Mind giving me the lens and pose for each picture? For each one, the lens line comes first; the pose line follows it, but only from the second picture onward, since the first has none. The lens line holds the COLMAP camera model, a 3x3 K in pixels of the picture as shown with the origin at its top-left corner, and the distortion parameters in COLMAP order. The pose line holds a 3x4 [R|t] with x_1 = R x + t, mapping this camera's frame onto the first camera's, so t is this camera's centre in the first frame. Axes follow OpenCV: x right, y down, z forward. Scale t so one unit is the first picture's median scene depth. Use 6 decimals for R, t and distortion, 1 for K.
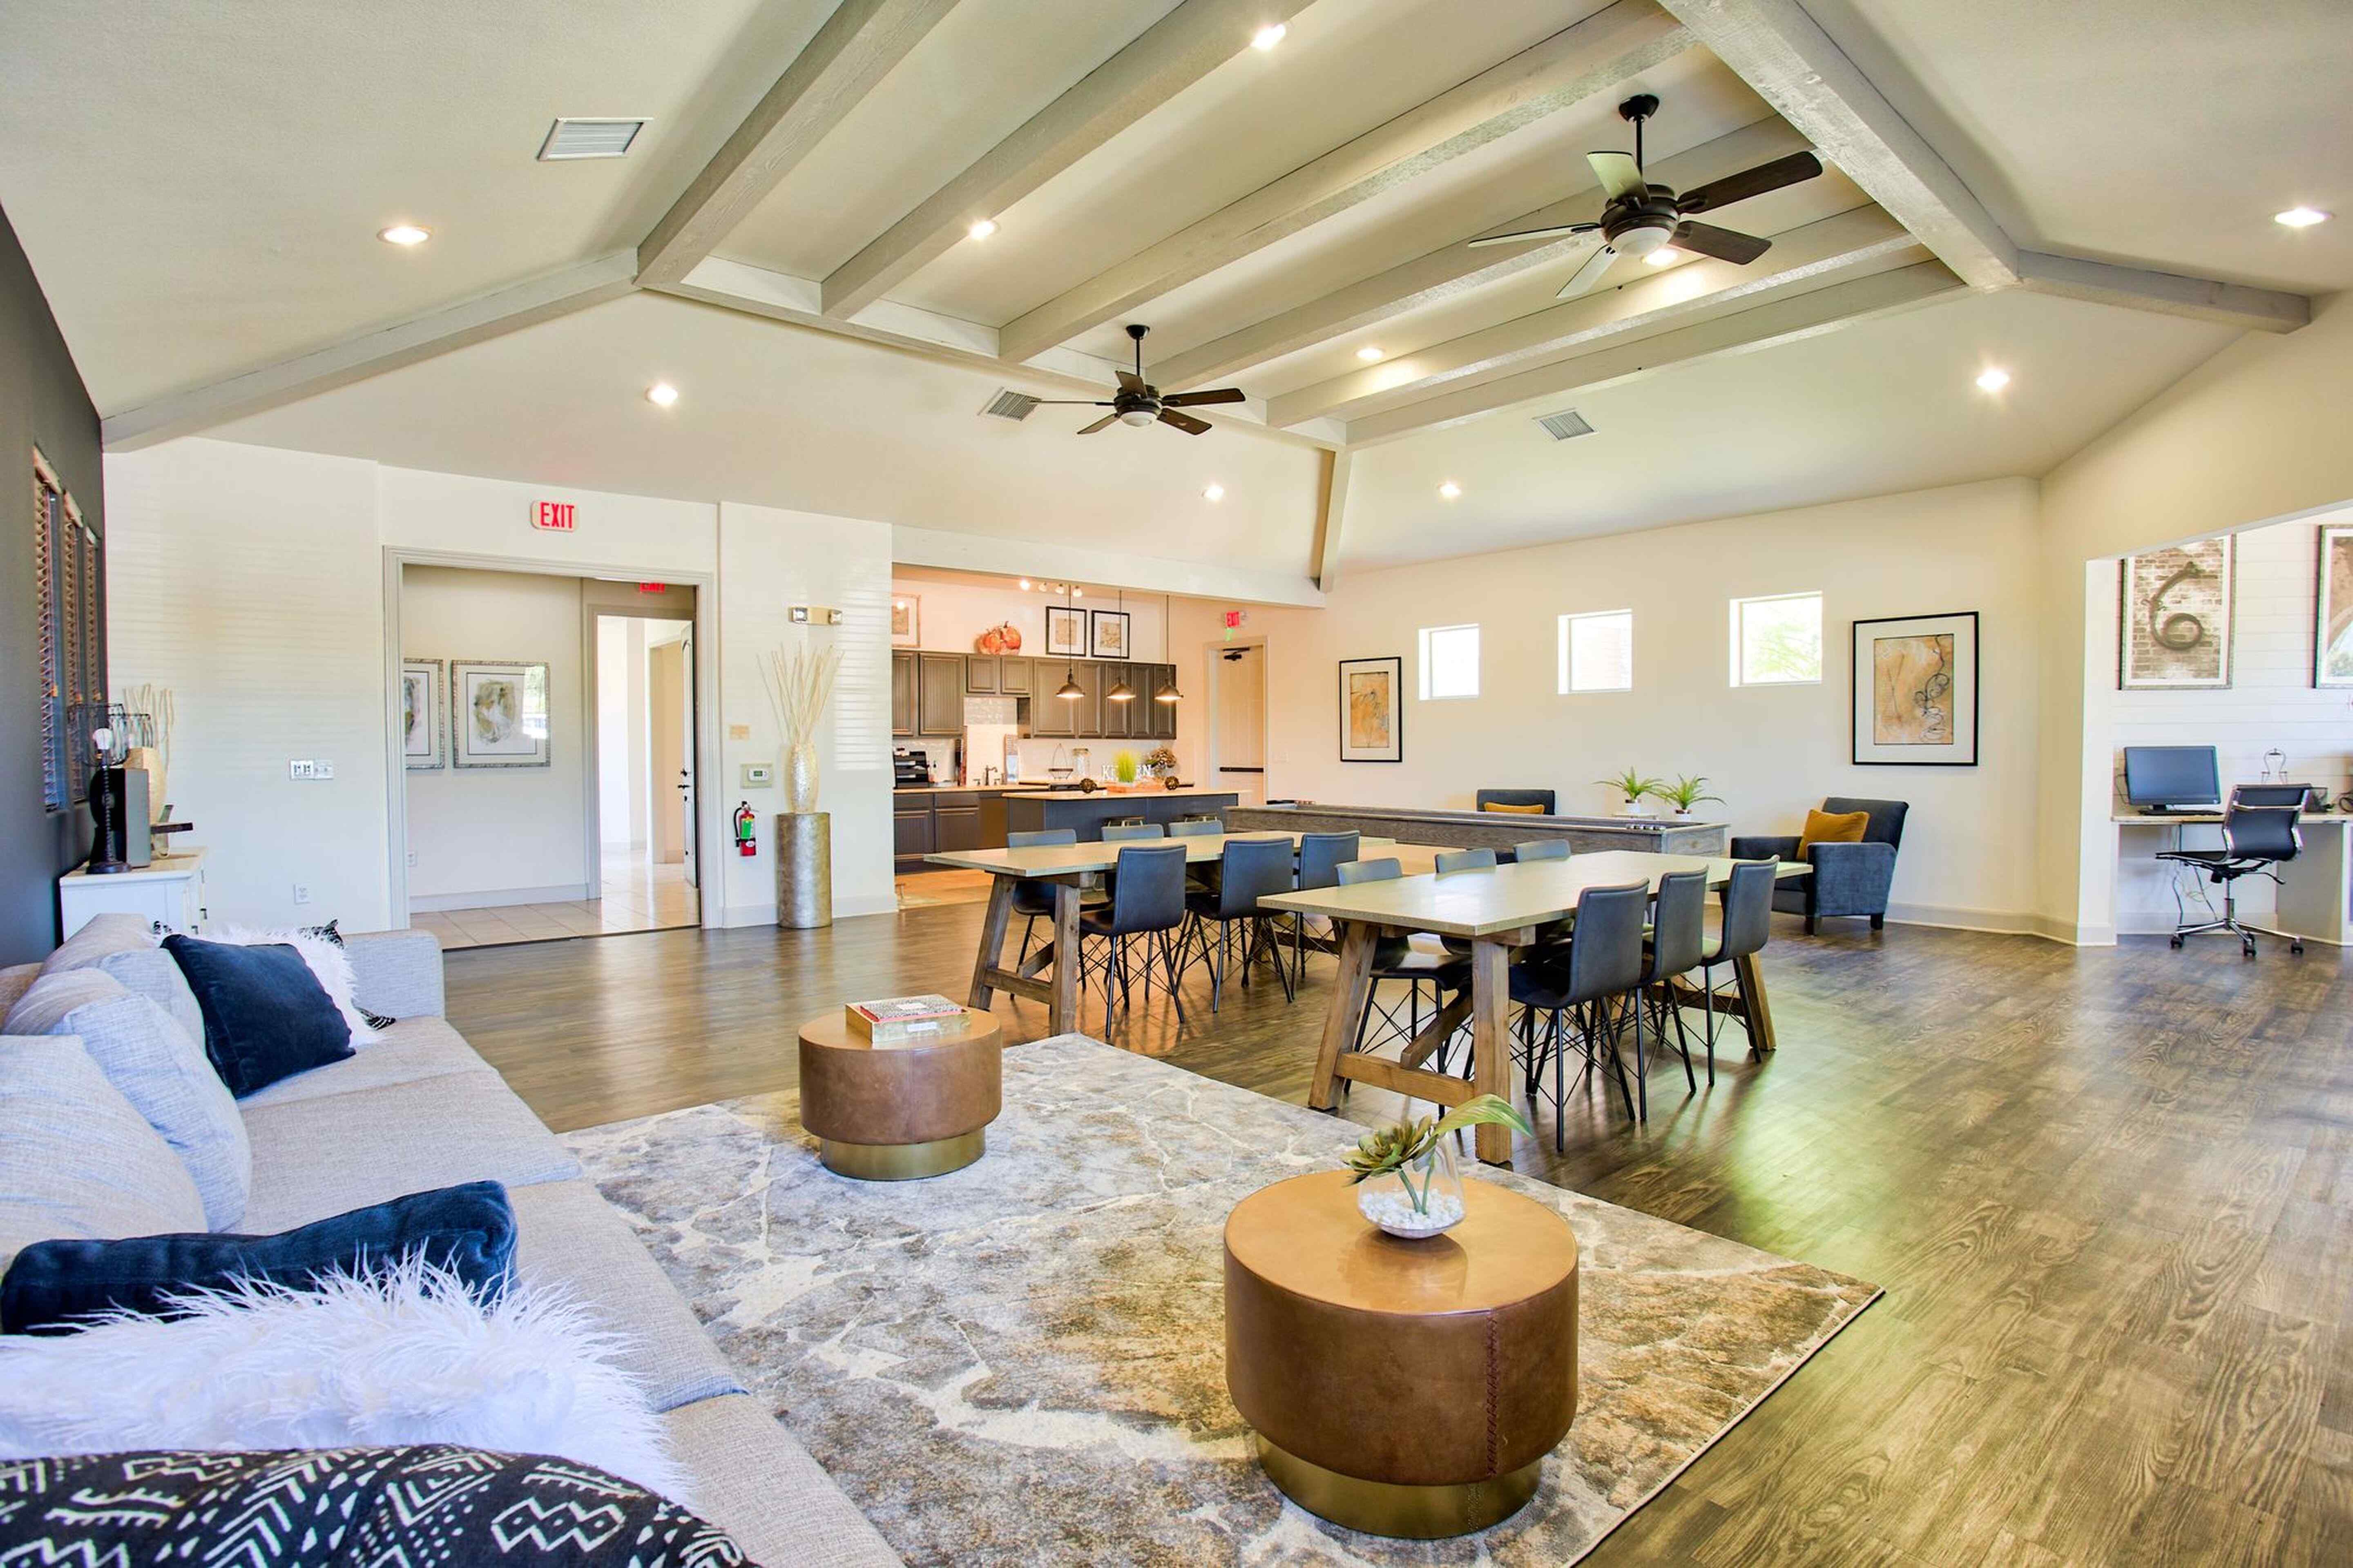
lens RADIAL K [[1153.4, 0, 1167.7], [0, 1153.4, 769.8], [0, 0, 1]] dist [-0.059507, 0.026524]
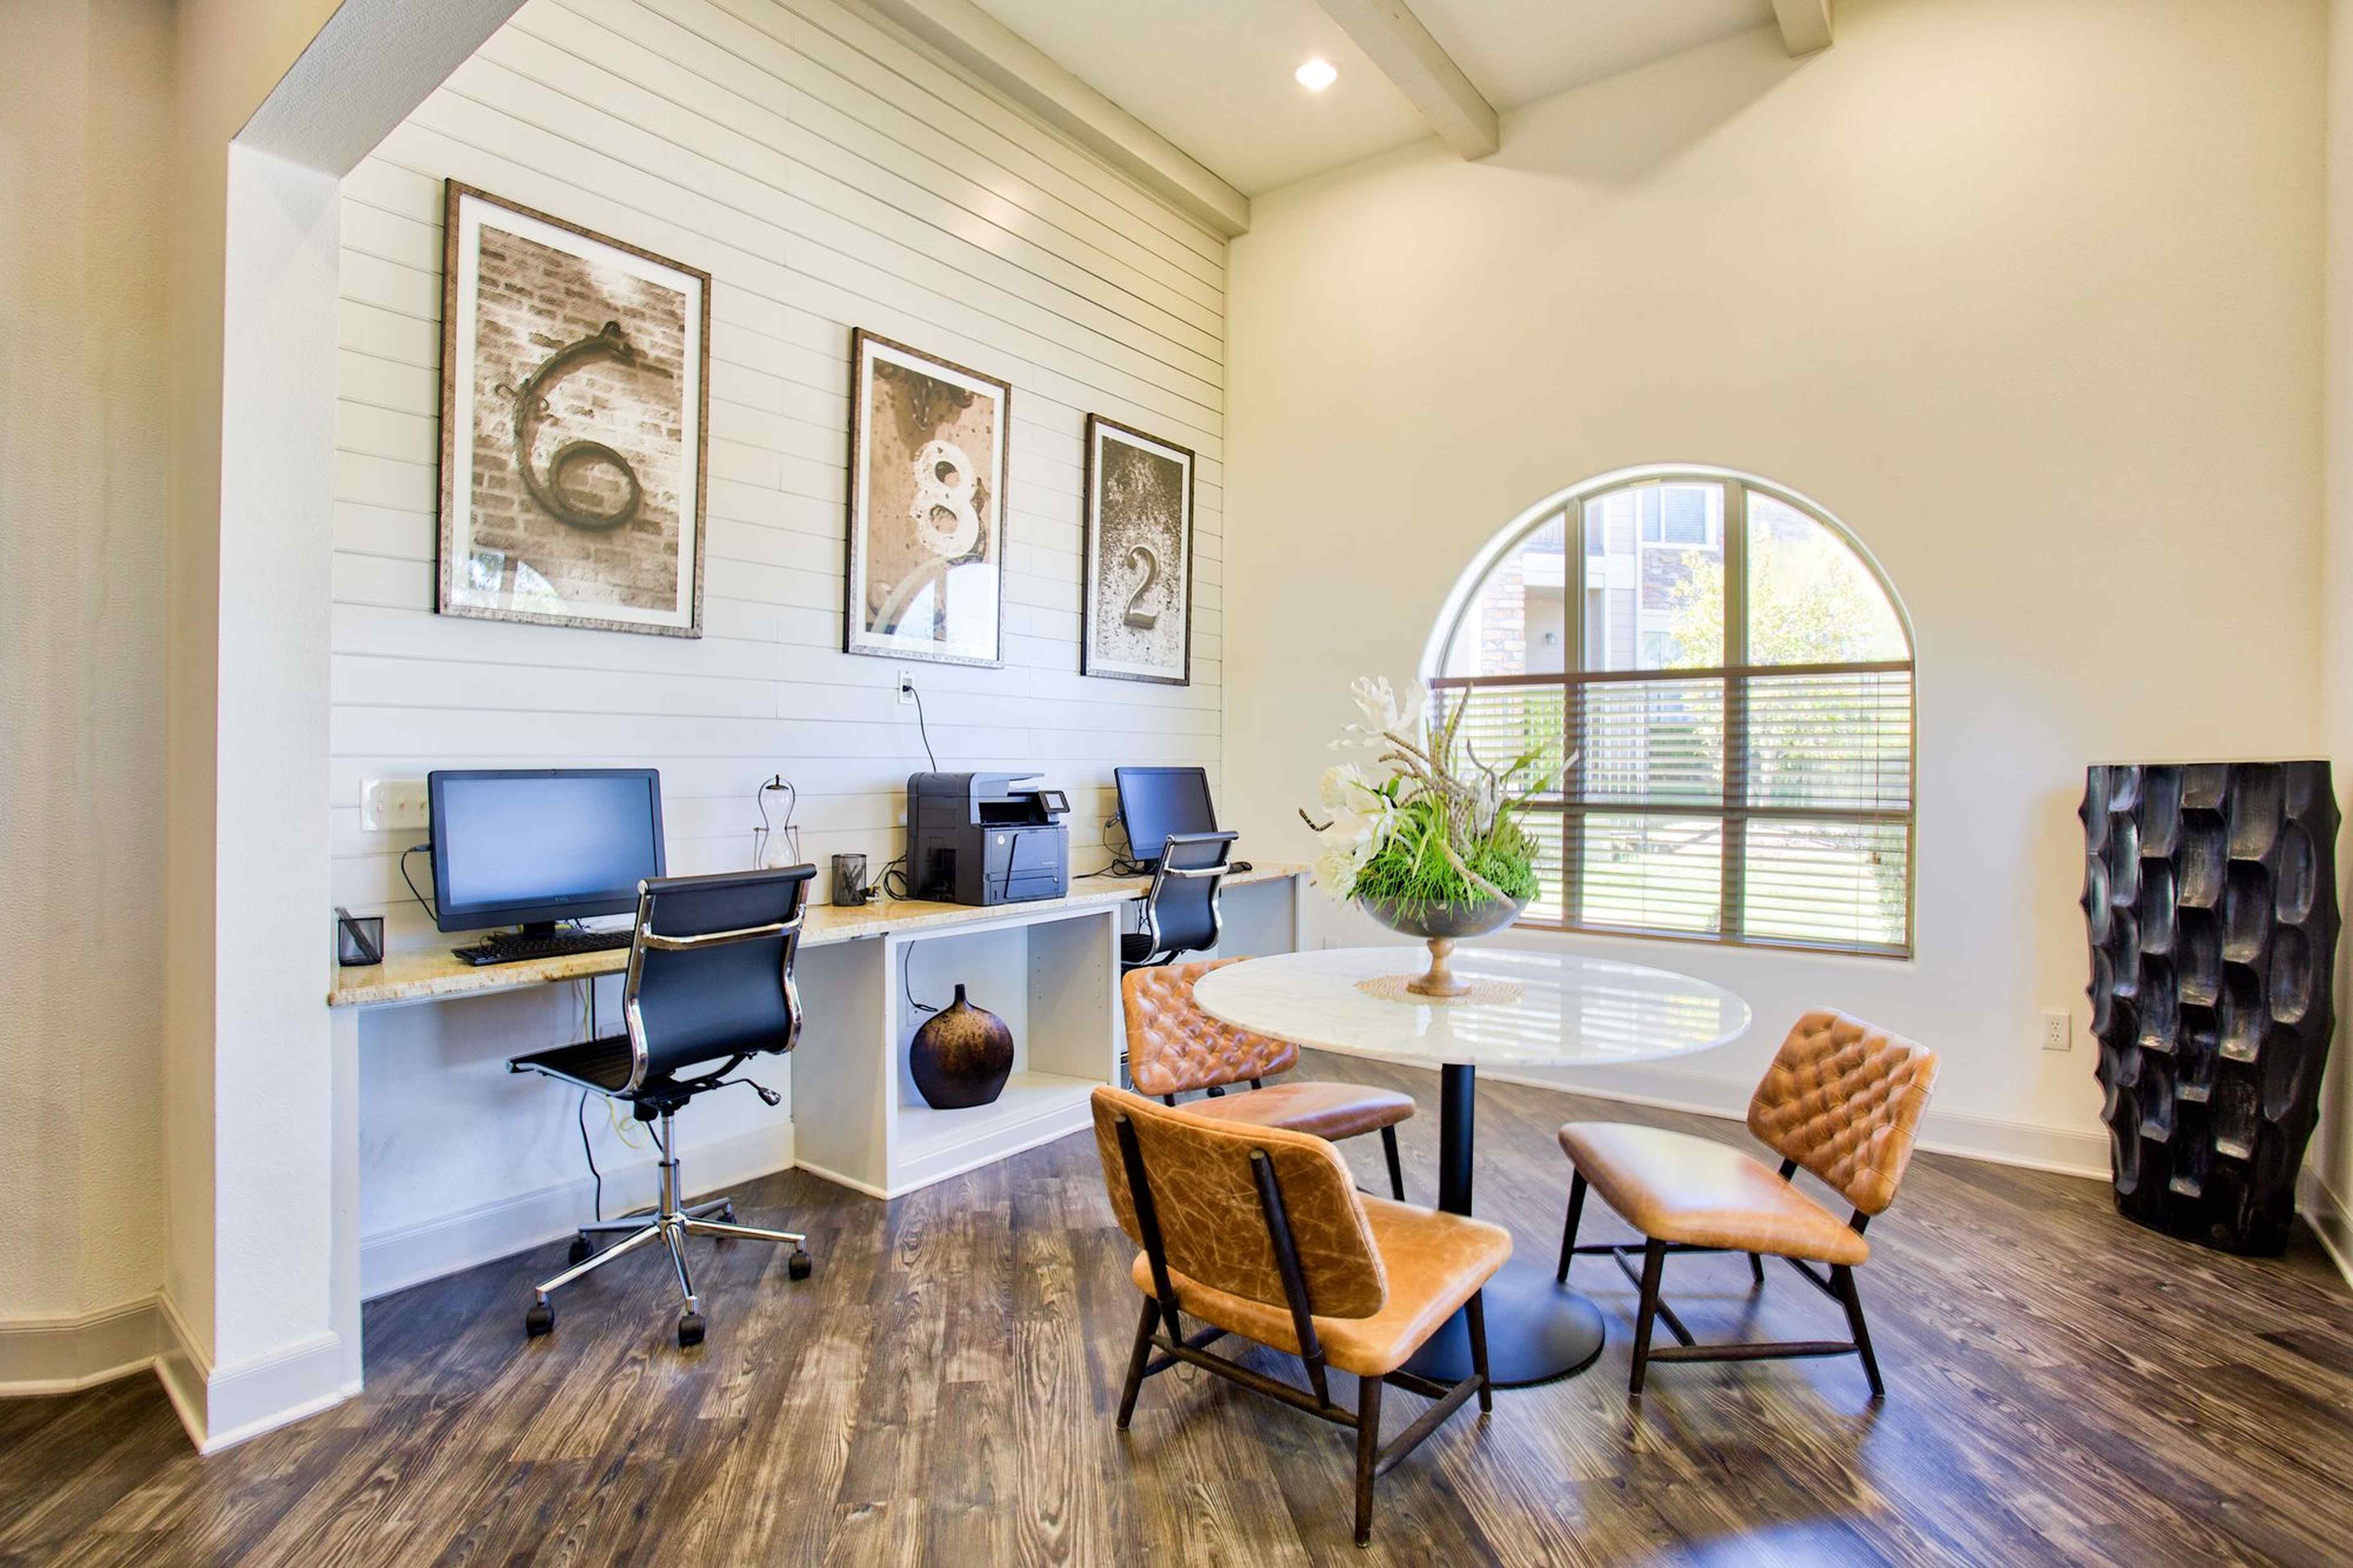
lens RADIAL K [[1153.4, 0, 1167.7], [0, 1153.4, 769.8], [0, 0, 1]] dist [-0.059507, 0.026524]
pose [[0.533882, -0.000452, 0.845559, 0.670570], [0.009529, 0.999940, -0.005481, -0.016963], [-0.845505, 0.010983, 0.533854, 0.605643]]
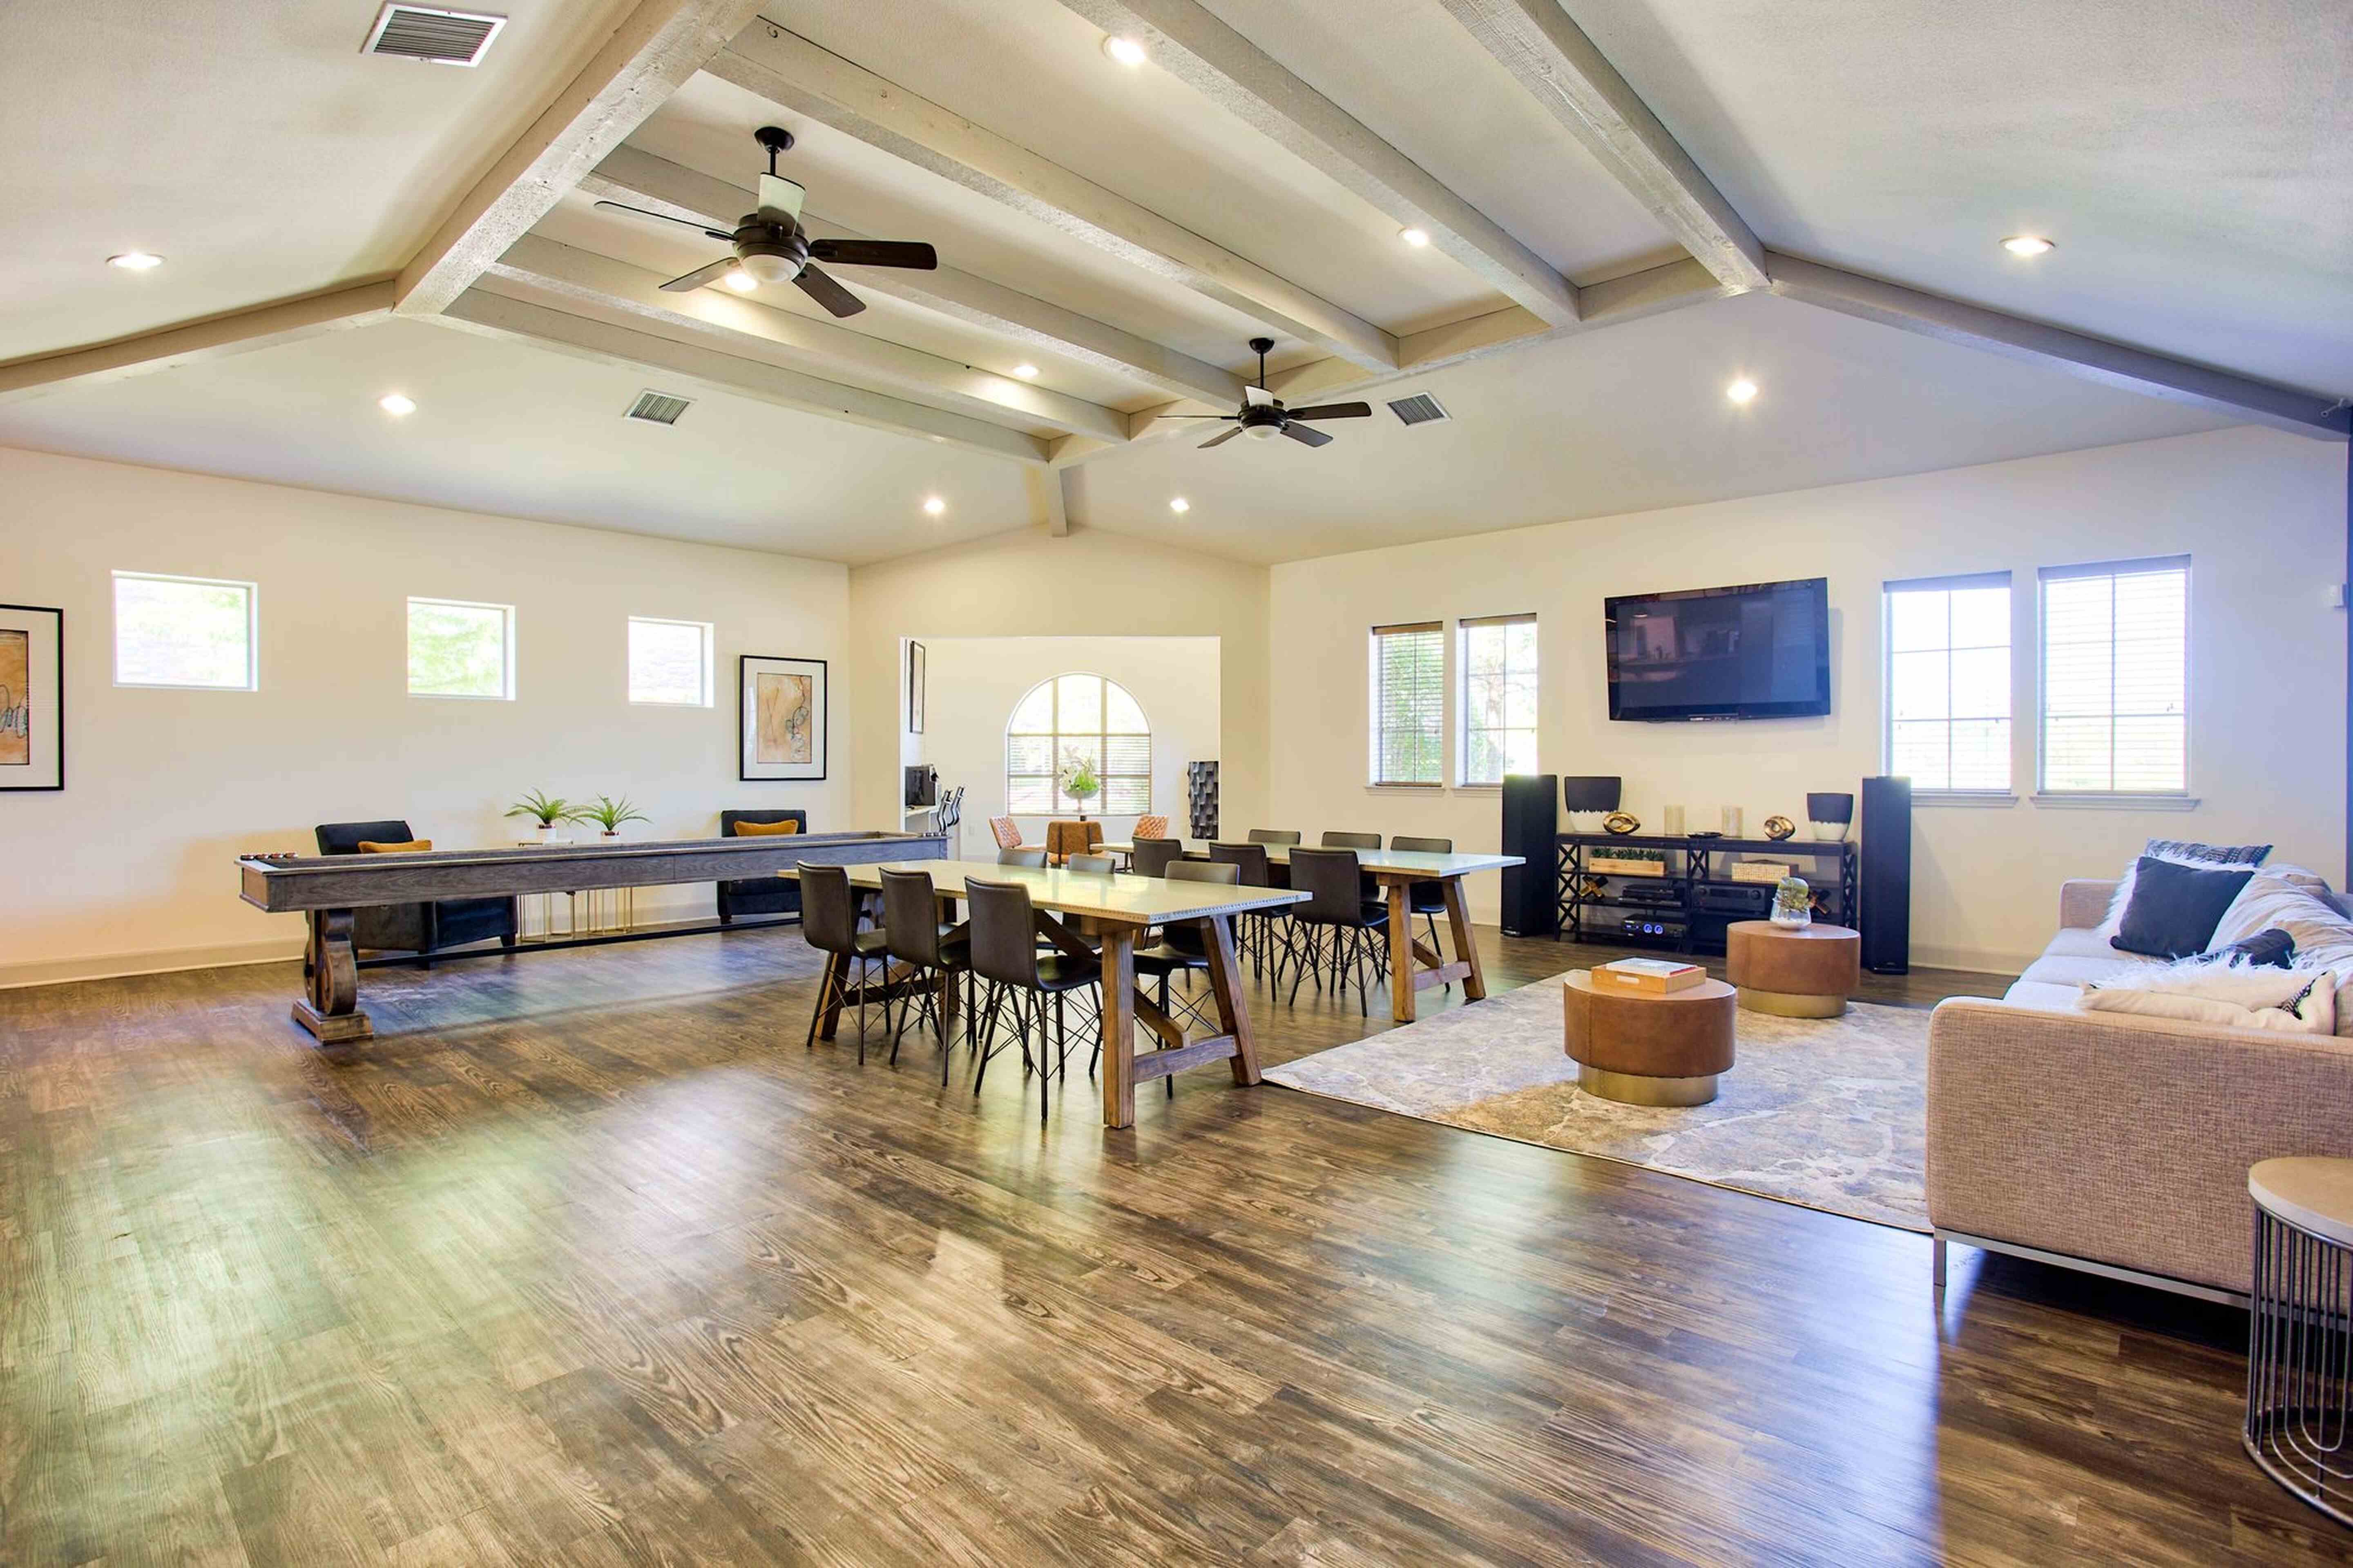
lens RADIAL K [[1153.4, 0, 1167.7], [0, 1153.4, 769.8], [0, 0, 1]] dist [-0.059507, 0.026524]
pose [[-0.134878, -0.000958, 0.990862, -0.679037], [0.021398, 0.999764, 0.003880, -0.012332], [-0.990631, 0.021726, -0.134825, 0.832699]]
